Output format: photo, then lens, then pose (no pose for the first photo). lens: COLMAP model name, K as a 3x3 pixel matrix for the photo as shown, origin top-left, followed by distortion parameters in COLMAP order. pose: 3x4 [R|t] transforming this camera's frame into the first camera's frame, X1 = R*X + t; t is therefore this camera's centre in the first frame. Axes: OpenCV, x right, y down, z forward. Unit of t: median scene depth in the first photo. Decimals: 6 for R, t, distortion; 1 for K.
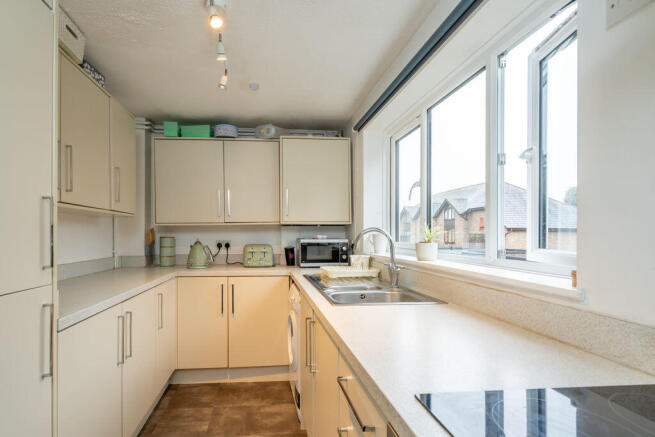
lens RADIAL K [[310.8, 0, 320.3], [0, 310.8, 230.9], [0, 0, 1]] dist [-0.002601, 0.002277]
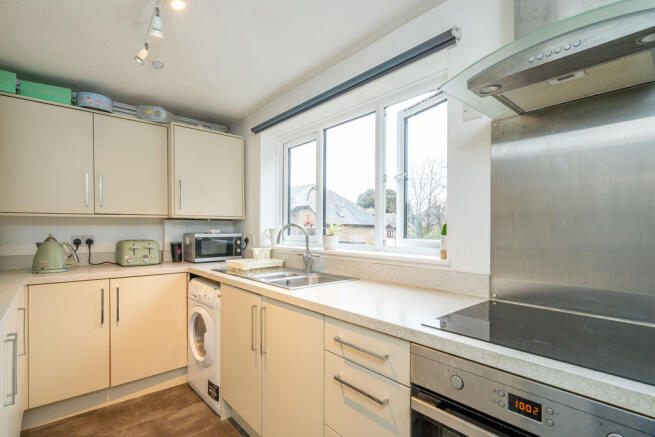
lens RADIAL K [[310.8, 0, 327.9], [0, 310.8, 225.4], [0, 0, 1]] dist [-0.002601, 0.002277]
pose [[0.810307, 0.009749, 0.585925, -0.311777], [-0.009749, 0.999948, -0.003155, -0.000029], [-0.585925, -0.003155, 0.810359, -0.021986]]
